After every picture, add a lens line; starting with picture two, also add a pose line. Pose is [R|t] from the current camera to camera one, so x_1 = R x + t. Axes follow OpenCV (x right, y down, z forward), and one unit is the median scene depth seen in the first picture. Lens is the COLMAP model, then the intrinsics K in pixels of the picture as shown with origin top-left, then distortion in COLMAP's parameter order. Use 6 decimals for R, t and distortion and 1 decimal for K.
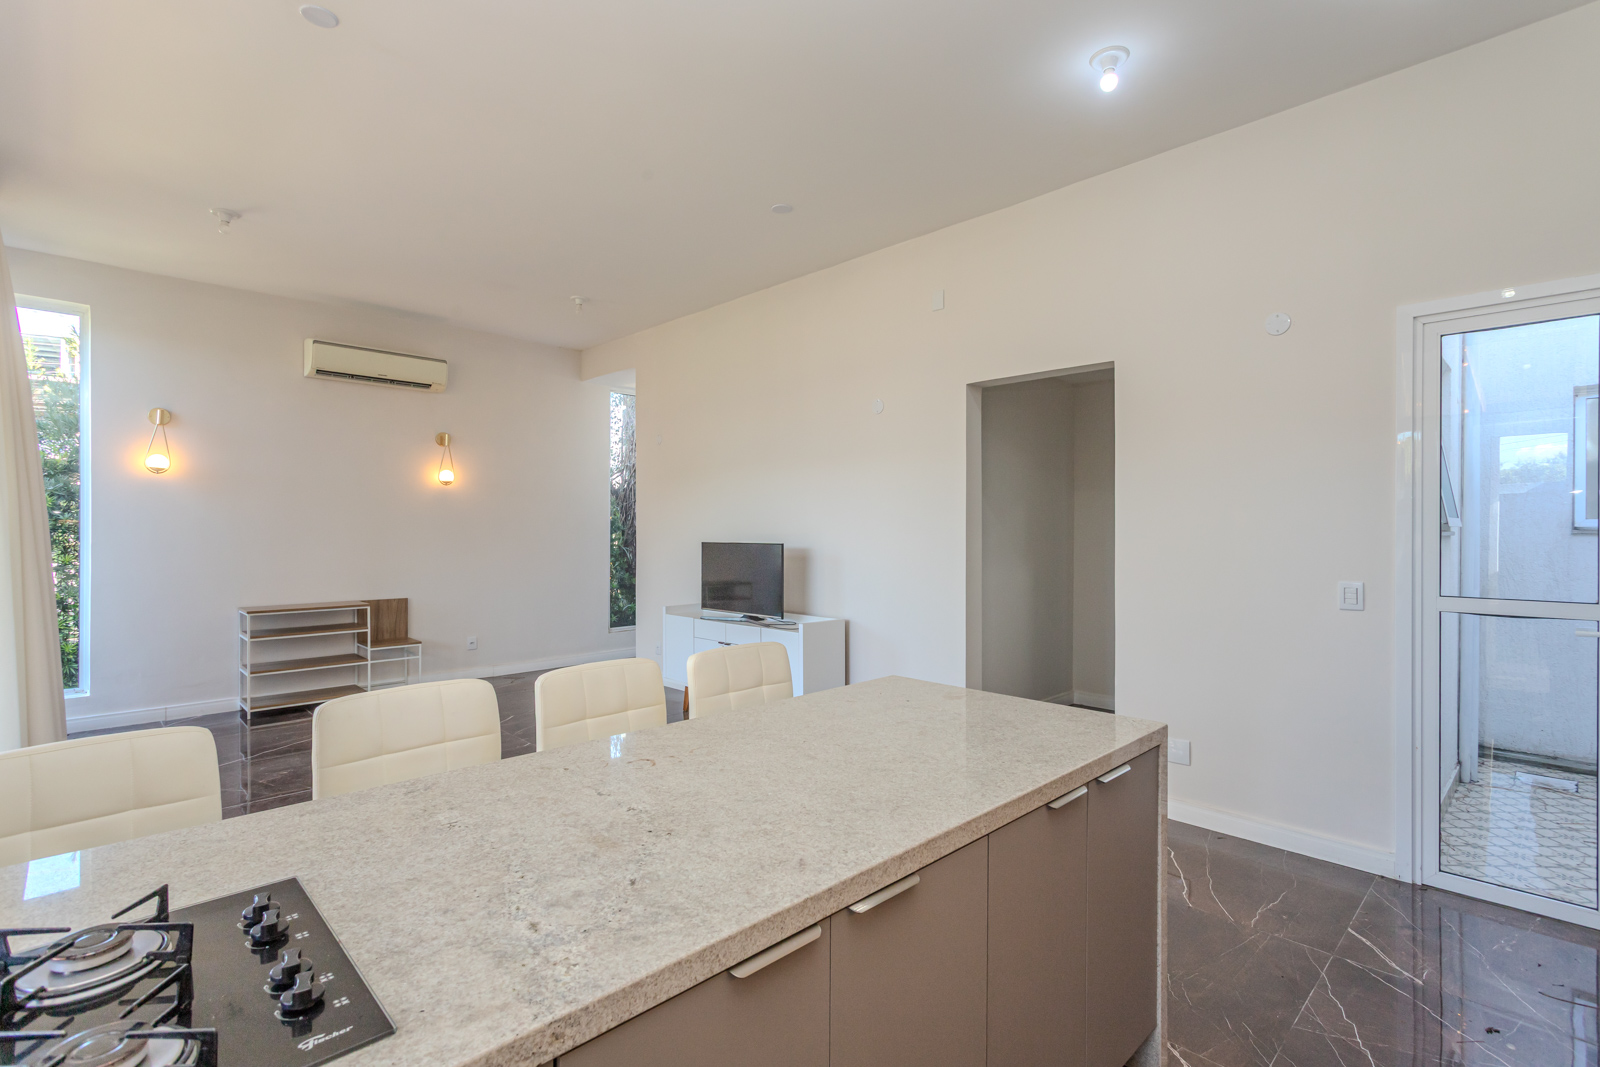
lens RADIAL K [[757.6, 0, 795.4], [0, 757.6, 527.7], [0, 0, 1]] dist [0.000486, 0.001412]
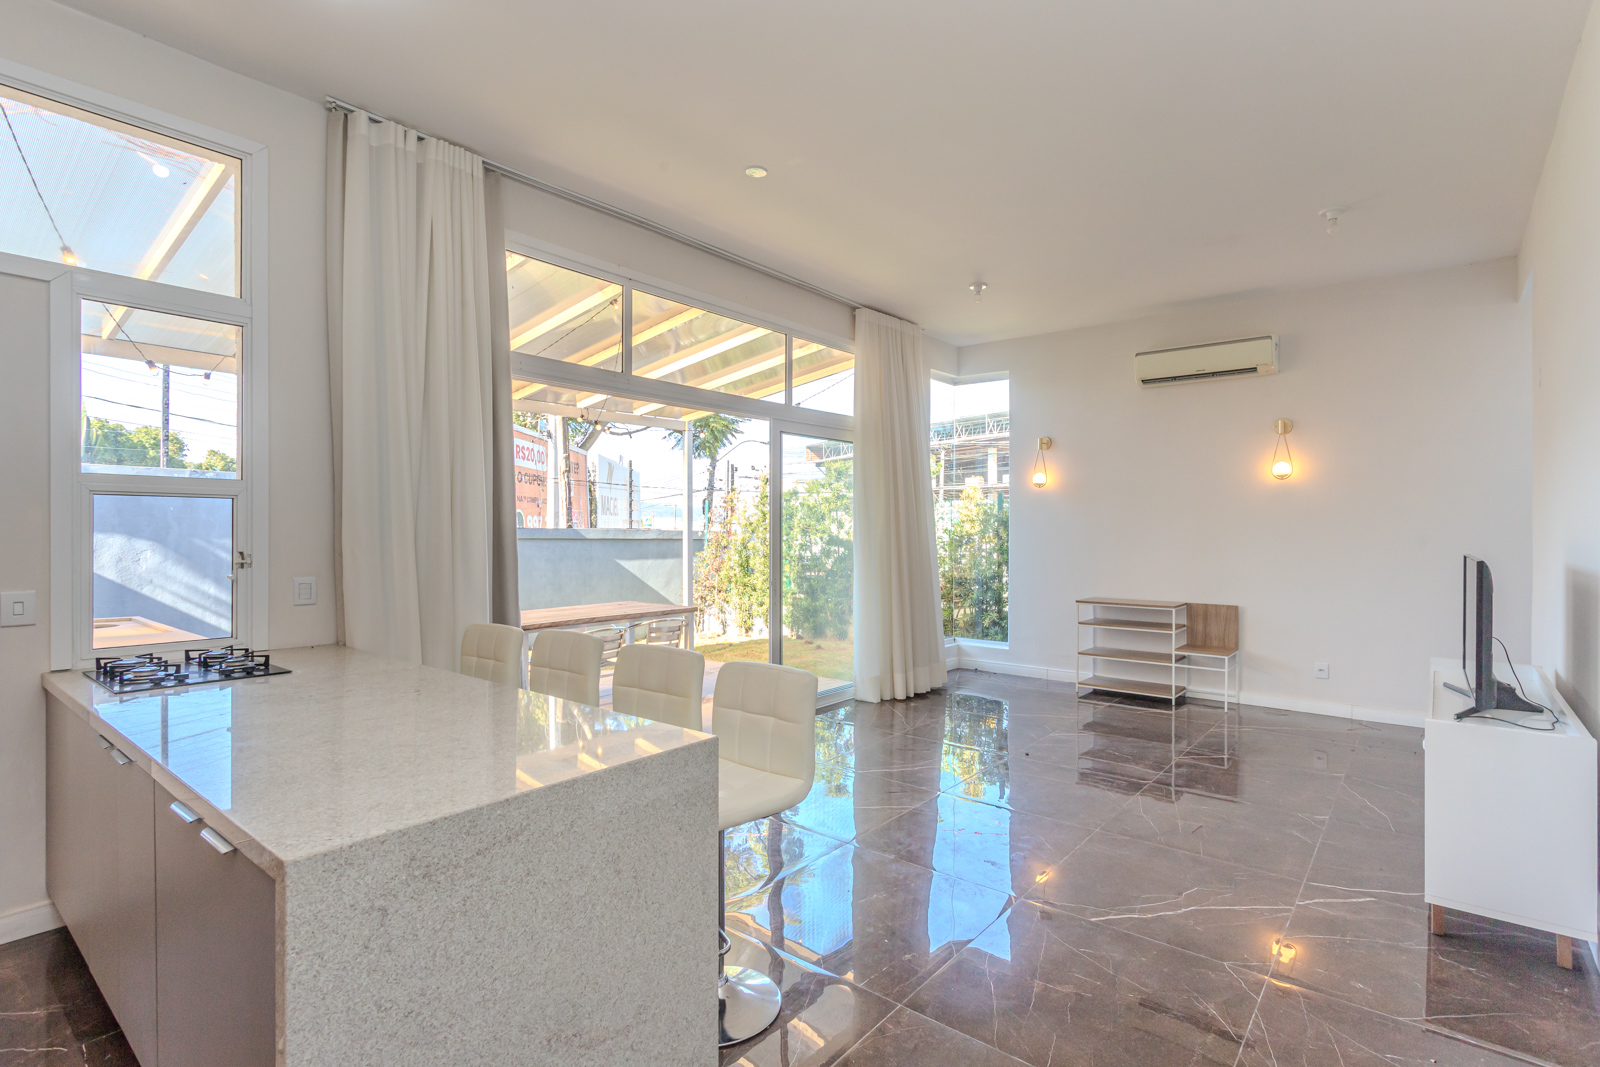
lens RADIAL K [[757.6, 0, 832.9], [0, 757.6, 530.9], [0, 0, 1]] dist [0.000486, 0.001412]
pose [[0.131962, 0.002062, -0.991253, 0.344581], [0.002333, 0.999994, 0.002391, -0.000919], [0.991252, -0.002628, 0.131957, 0.407425]]
